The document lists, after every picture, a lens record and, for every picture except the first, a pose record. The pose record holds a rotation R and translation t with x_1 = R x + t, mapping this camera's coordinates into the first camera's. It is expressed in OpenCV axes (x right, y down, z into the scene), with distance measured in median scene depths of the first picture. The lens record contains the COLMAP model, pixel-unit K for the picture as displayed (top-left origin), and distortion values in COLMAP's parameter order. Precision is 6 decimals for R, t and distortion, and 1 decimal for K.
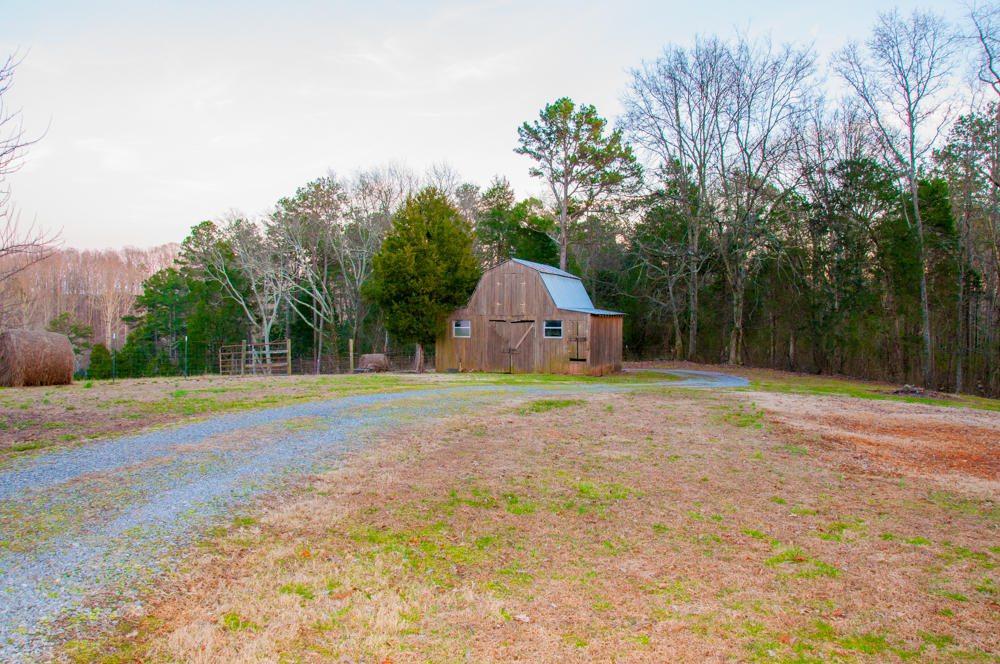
lens RADIAL K [[777.3, 0, 489.7], [0, 777.3, 334.8], [0, 0, 1]] dist [-0.160953, 0.118528]
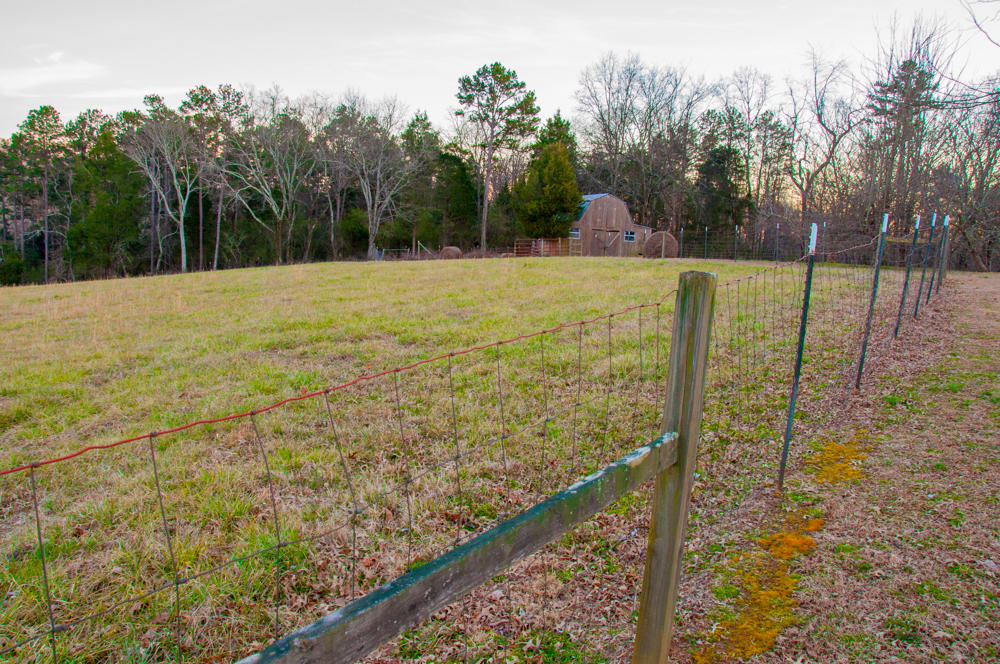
lens RADIAL K [[777.3, 0, 489.7], [0, 777.3, 334.8], [0, 0, 1]] dist [-0.160953, 0.118528]
pose [[0.851523, -0.029348, 0.523495, -0.846193], [-0.037553, 0.992454, 0.116722, 0.016670], [-0.522970, -0.119050, 0.843996, -0.256835]]
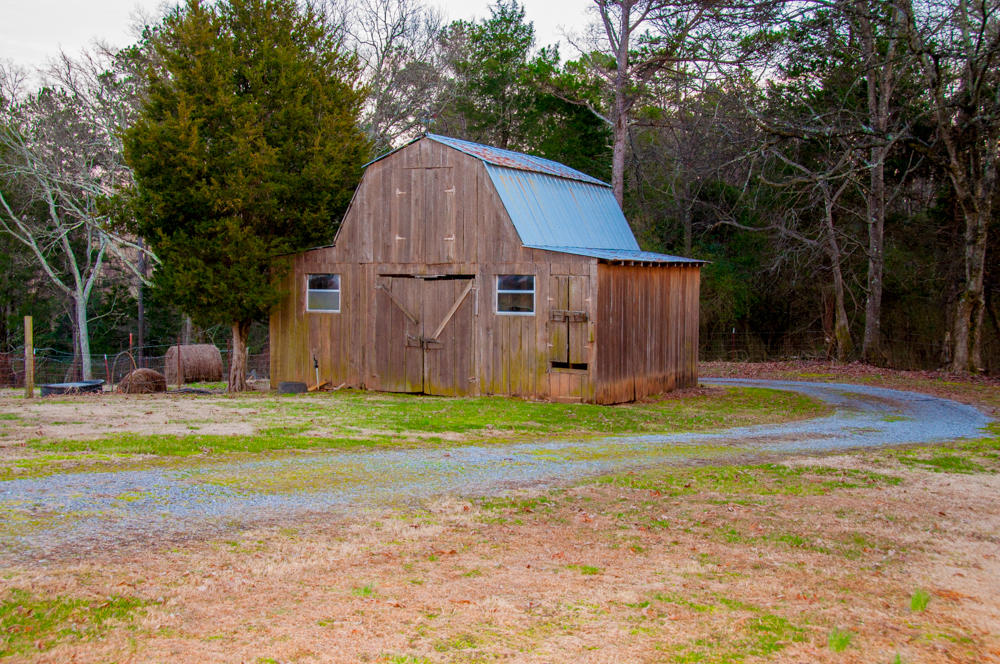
lens RADIAL K [[1263.6, 0, 500.0], [0, 1263.6, 332.0], [0, 0, 1]] dist [0.142053, 0.016297]
pose [[0.998379, 0.004249, -0.056758, 0.086550], [-0.002961, 0.999737, 0.022753, -0.001899], [0.056840, -0.022548, 0.998129, 0.218372]]
